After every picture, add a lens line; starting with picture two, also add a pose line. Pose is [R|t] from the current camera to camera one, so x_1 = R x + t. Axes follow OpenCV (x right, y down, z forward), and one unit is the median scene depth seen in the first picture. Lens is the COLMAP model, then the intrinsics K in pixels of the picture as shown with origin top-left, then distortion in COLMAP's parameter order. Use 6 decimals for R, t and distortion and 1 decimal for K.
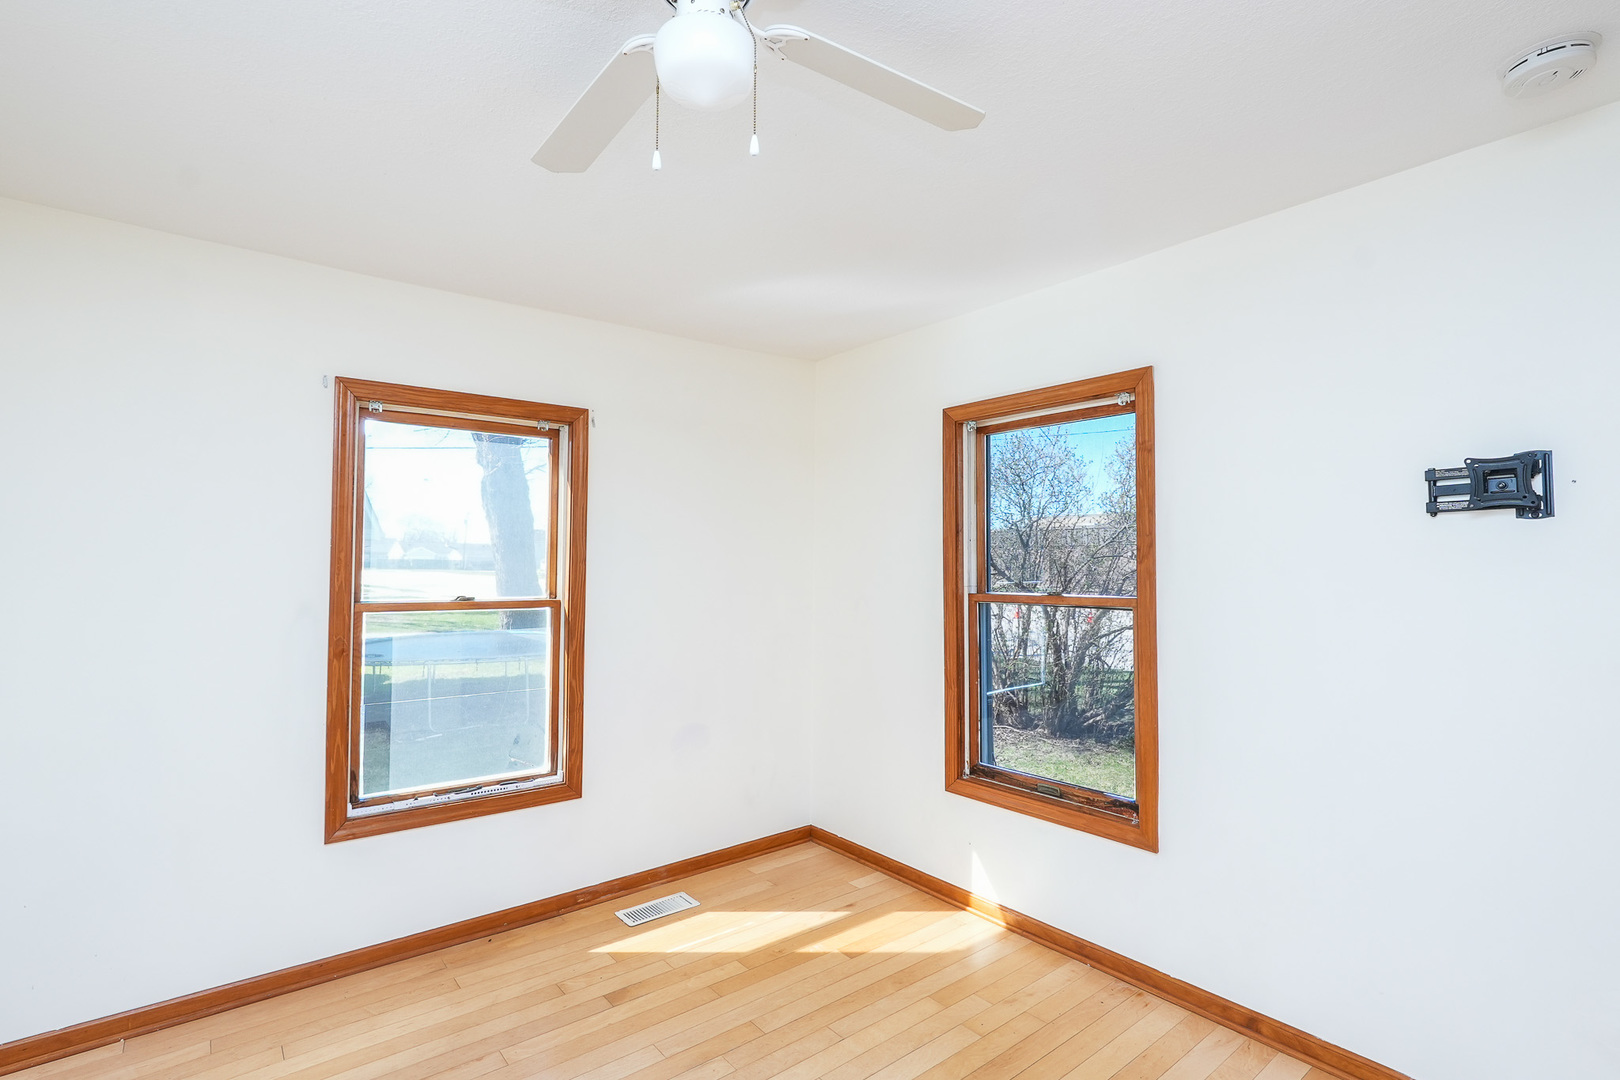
lens RADIAL K [[743.7, 0, 801.5], [0, 743.7, 546.1], [0, 0, 1]] dist [-0.016112, 0.008599]
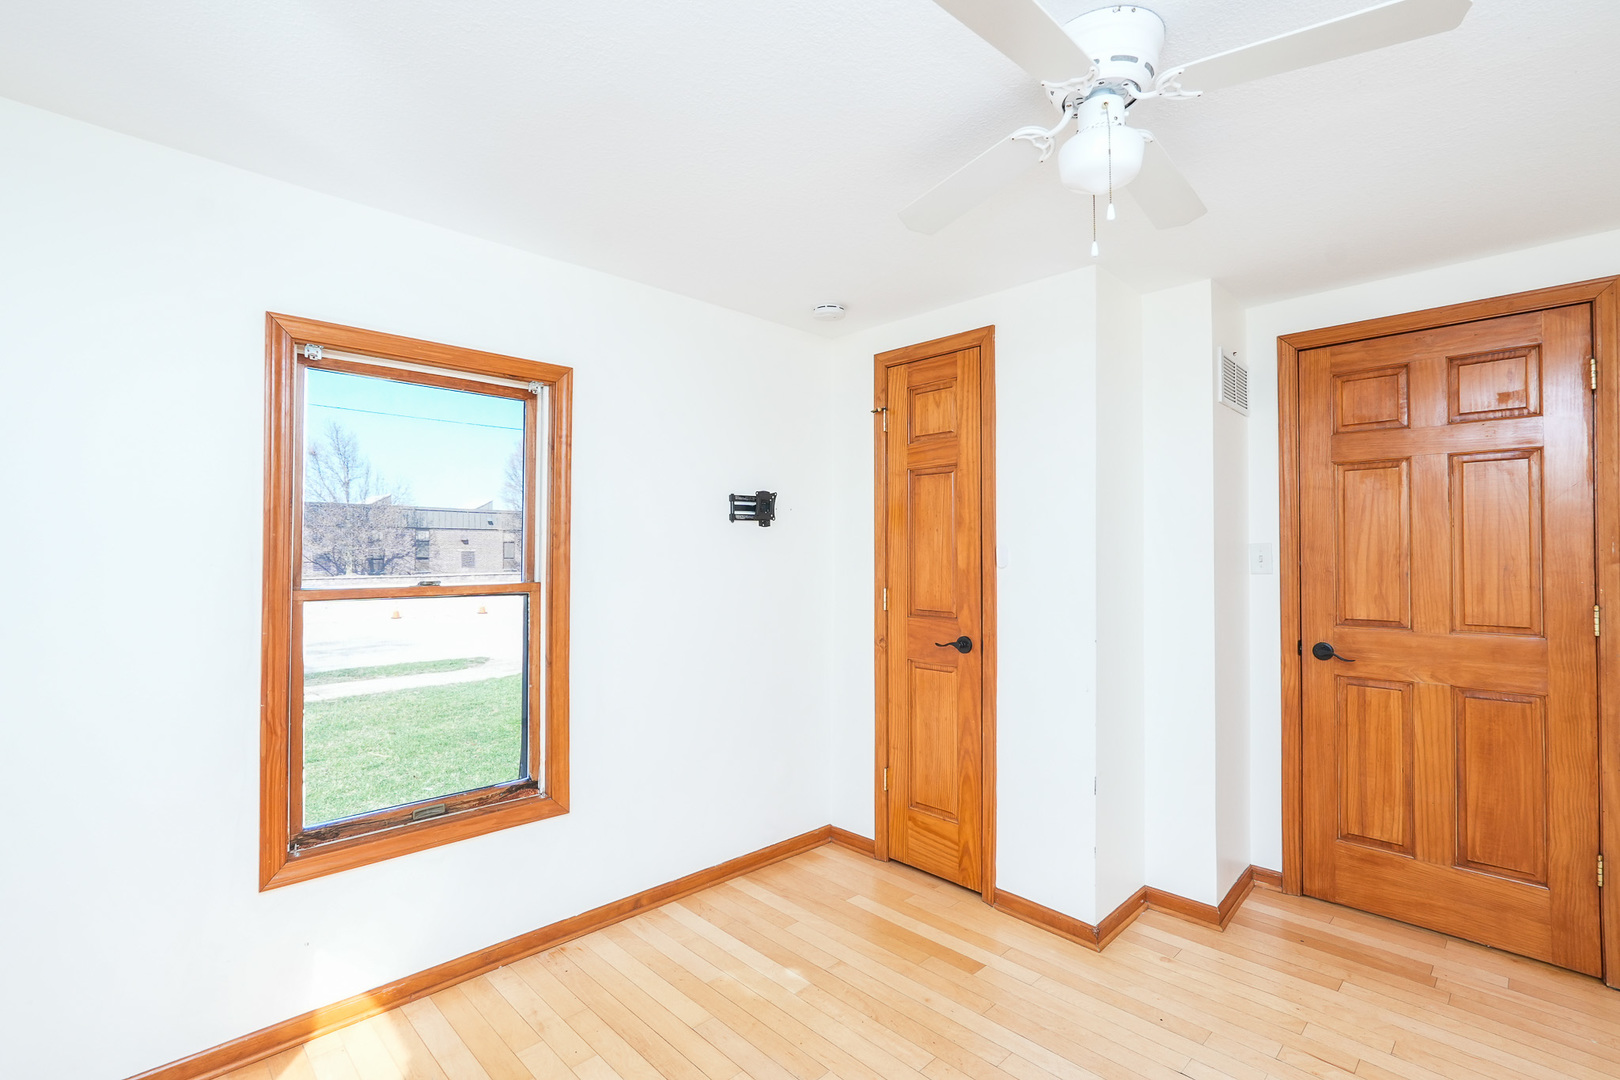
lens RADIAL K [[743.7, 0, 799.1], [0, 743.7, 537.4], [0, 0, 1]] dist [-0.016112, 0.008599]
pose [[-0.077296, 0.012183, 0.996934, -0.612330], [-0.032535, 0.999362, -0.014735, 0.010453], [-0.996477, -0.033574, -0.076850, 0.712755]]
